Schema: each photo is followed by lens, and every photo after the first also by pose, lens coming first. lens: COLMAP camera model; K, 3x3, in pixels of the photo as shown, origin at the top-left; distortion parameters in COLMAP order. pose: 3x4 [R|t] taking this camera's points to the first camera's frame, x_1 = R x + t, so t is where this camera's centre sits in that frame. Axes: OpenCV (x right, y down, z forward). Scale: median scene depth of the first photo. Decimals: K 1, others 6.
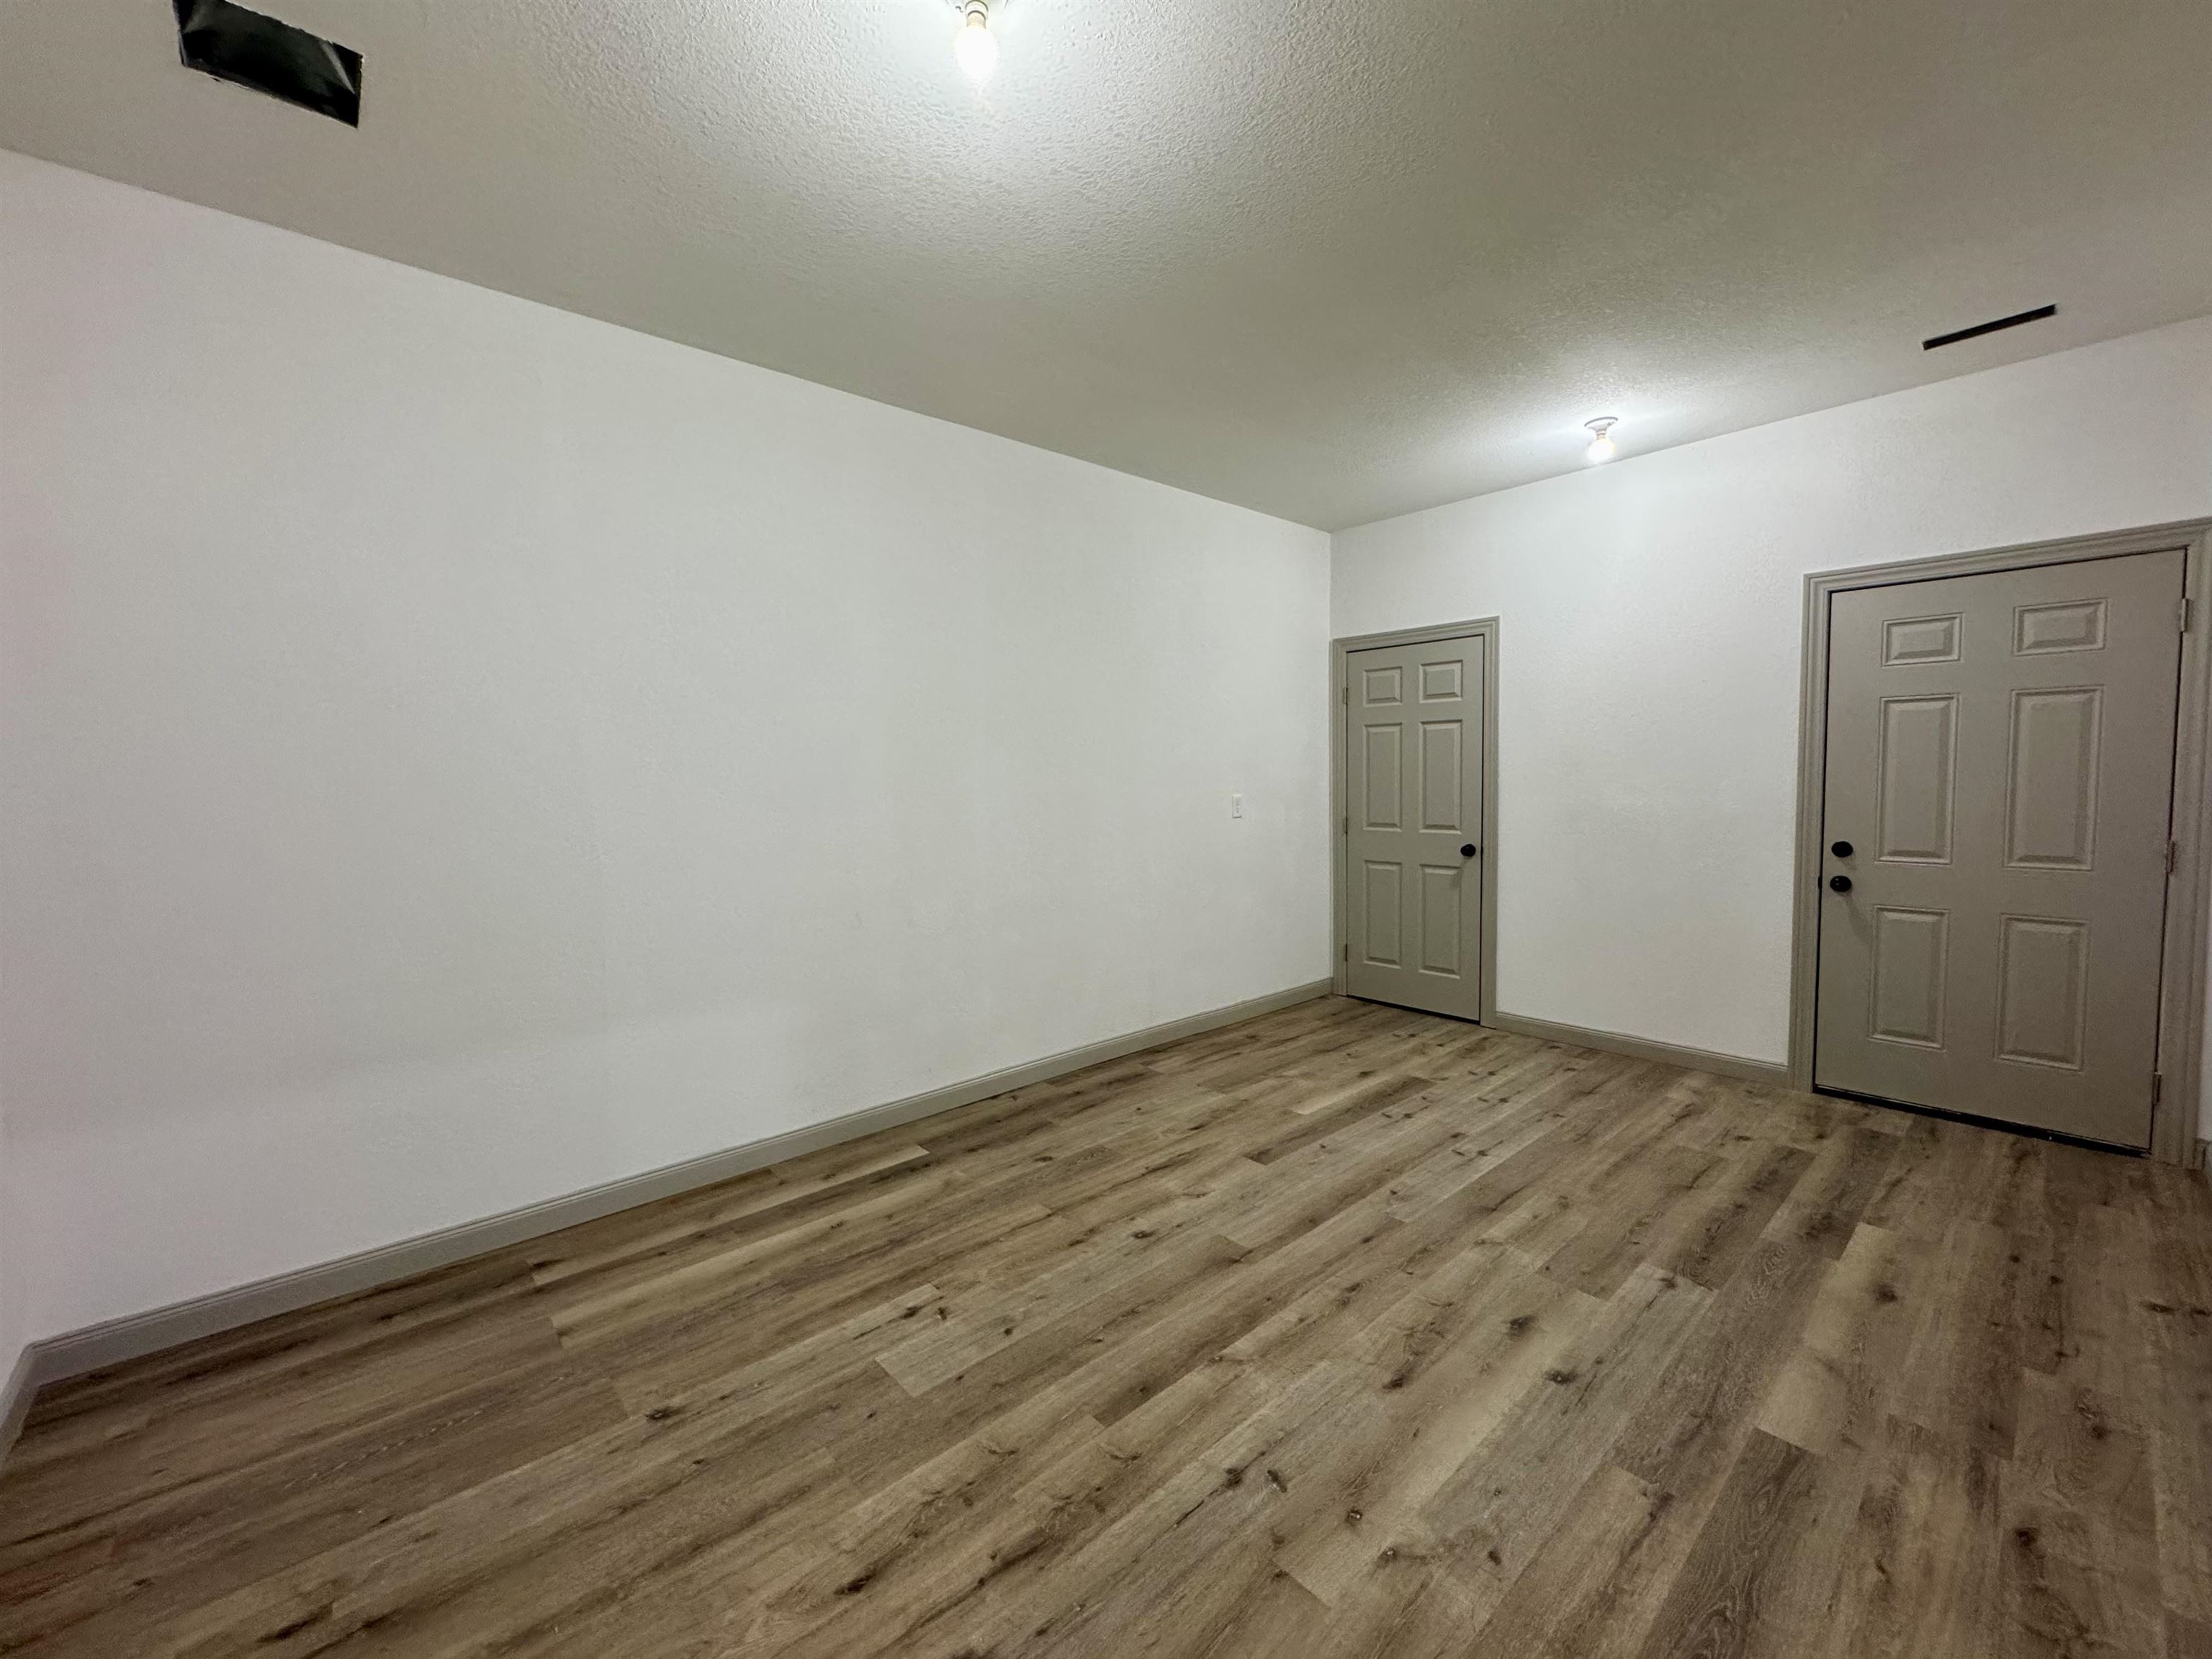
lens RADIAL K [[884.4, 0, 1106.3], [0, 884.4, 831.4], [0, 0, 1]] dist [-0.006038, 0.001127]
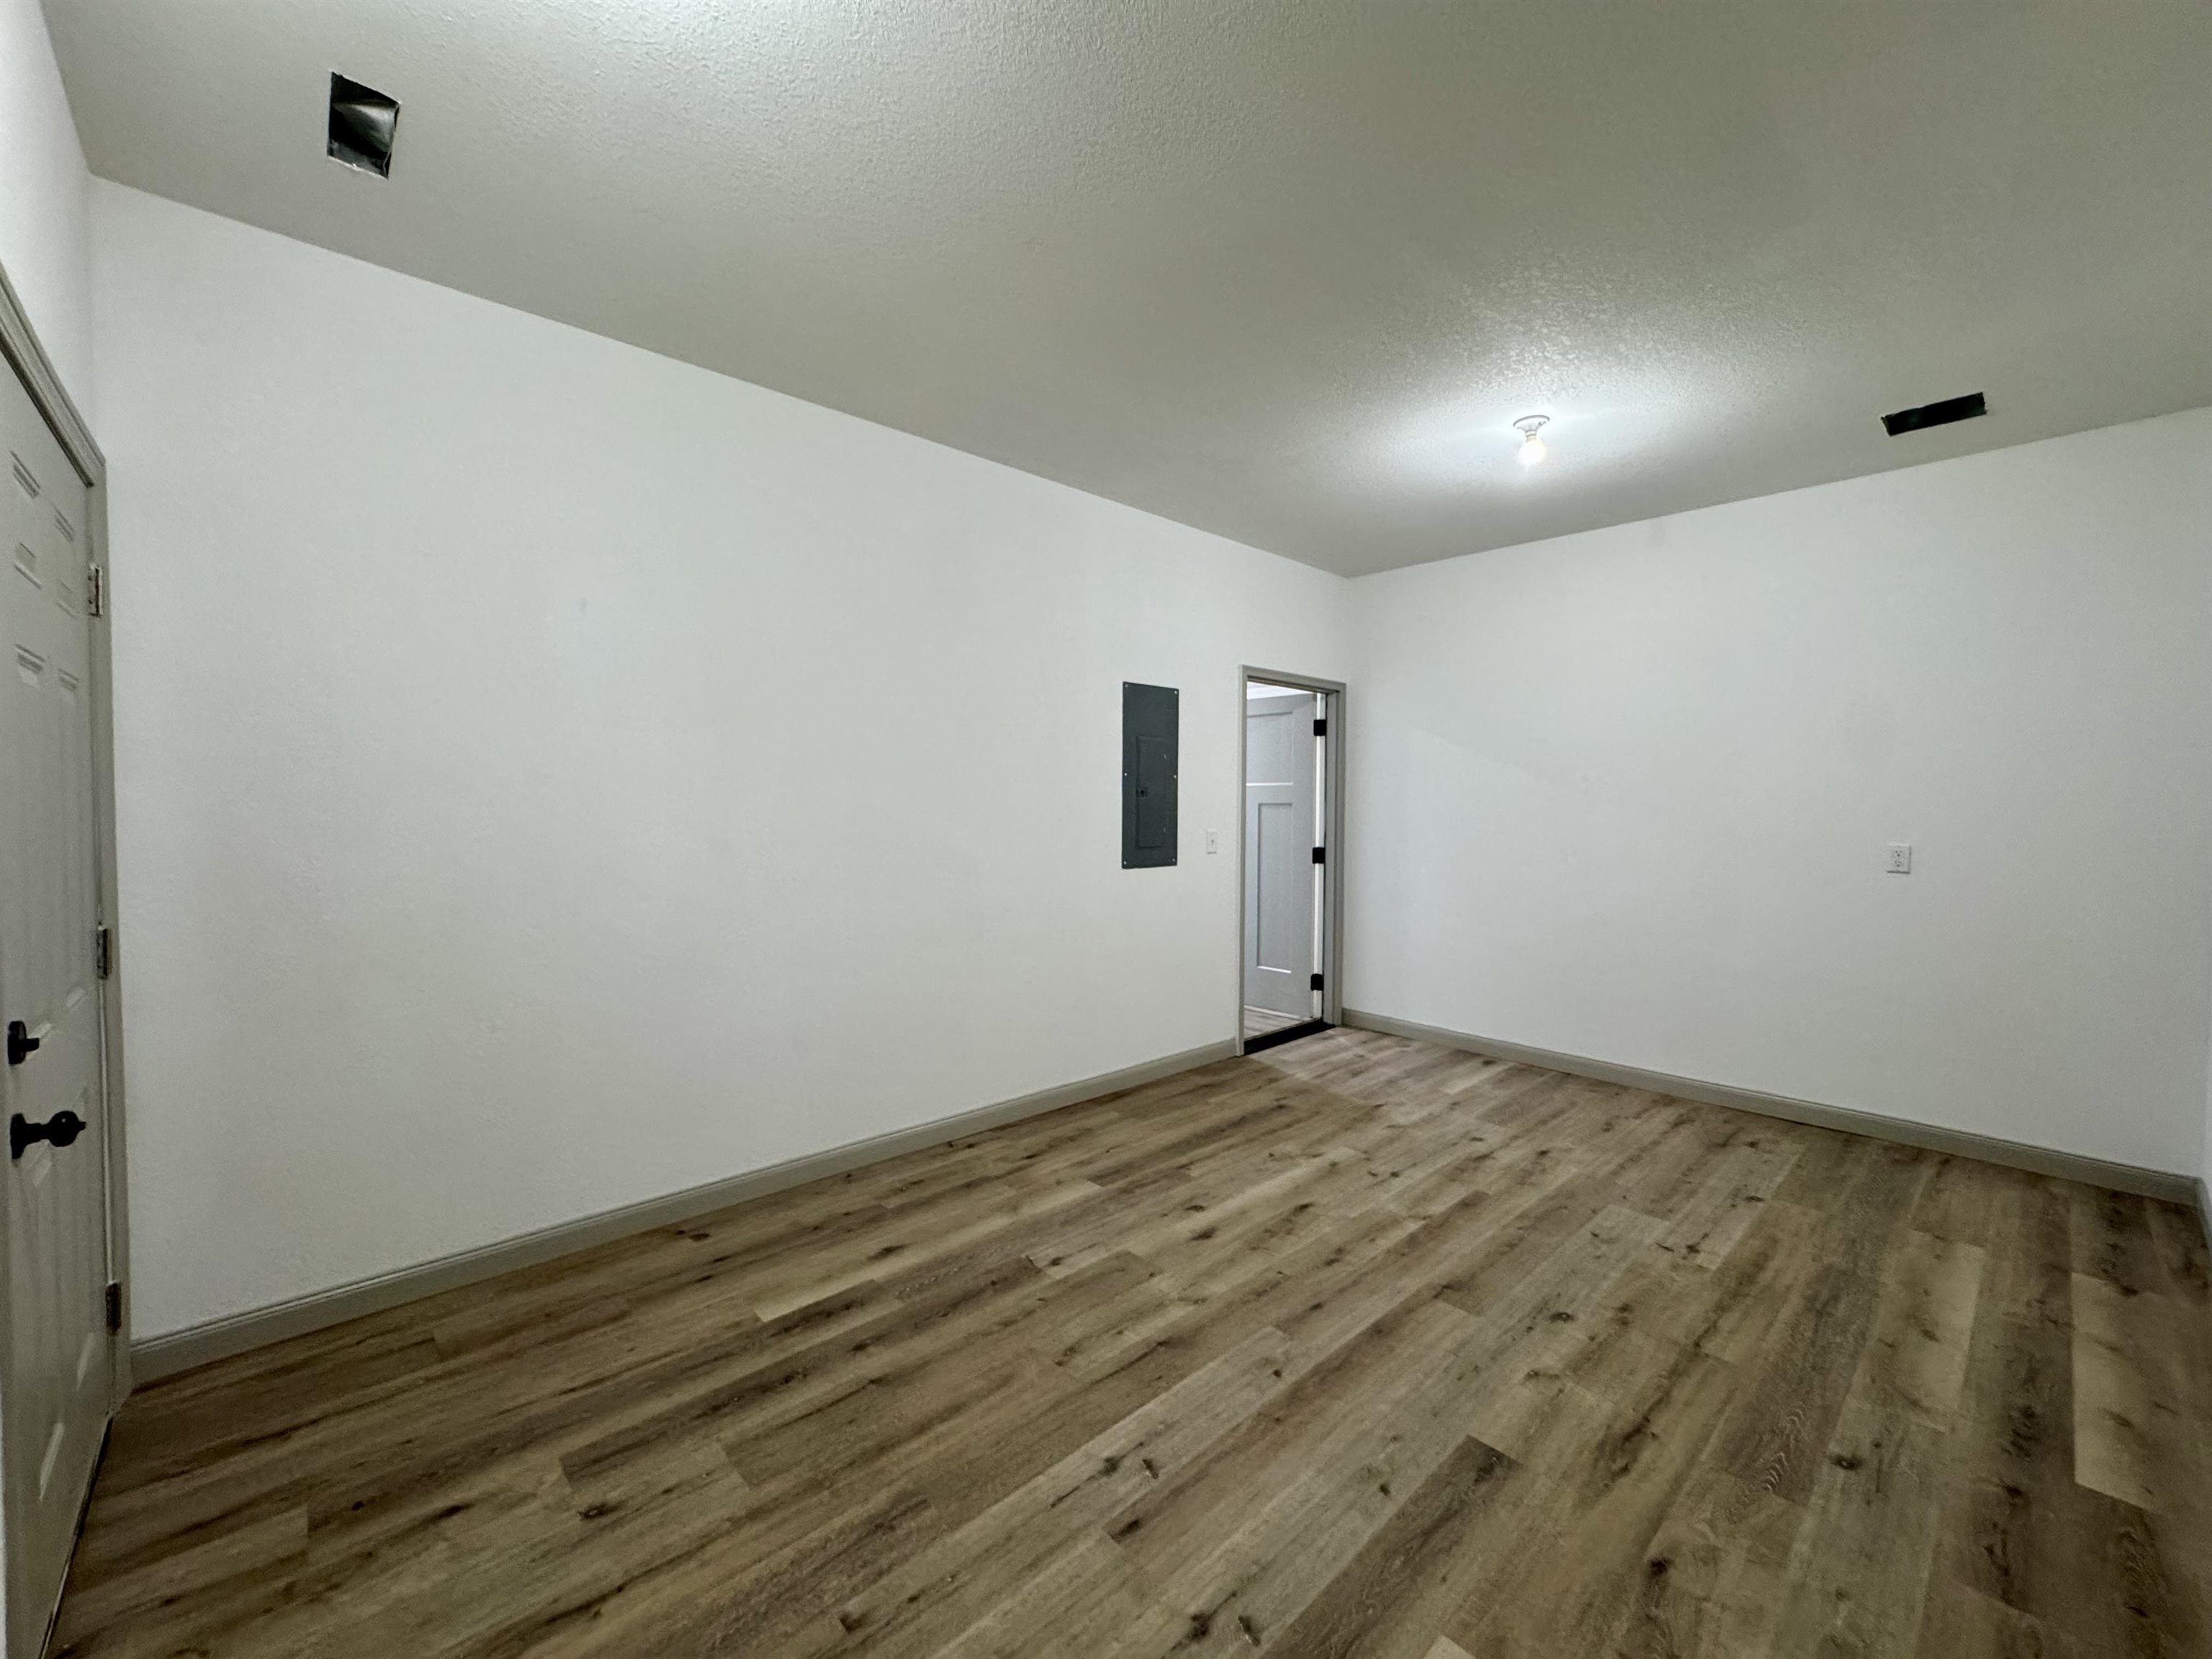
lens RADIAL K [[884.4, 0, 1104.7], [0, 884.4, 831.7], [0, 0, 1]] dist [-0.006038, 0.001127]
pose [[-0.999847, 0.009798, -0.014504, 0.563633], [0.008287, 0.994875, 0.100775, -0.147824], [0.015417, 0.100639, -0.994804, 1.997777]]
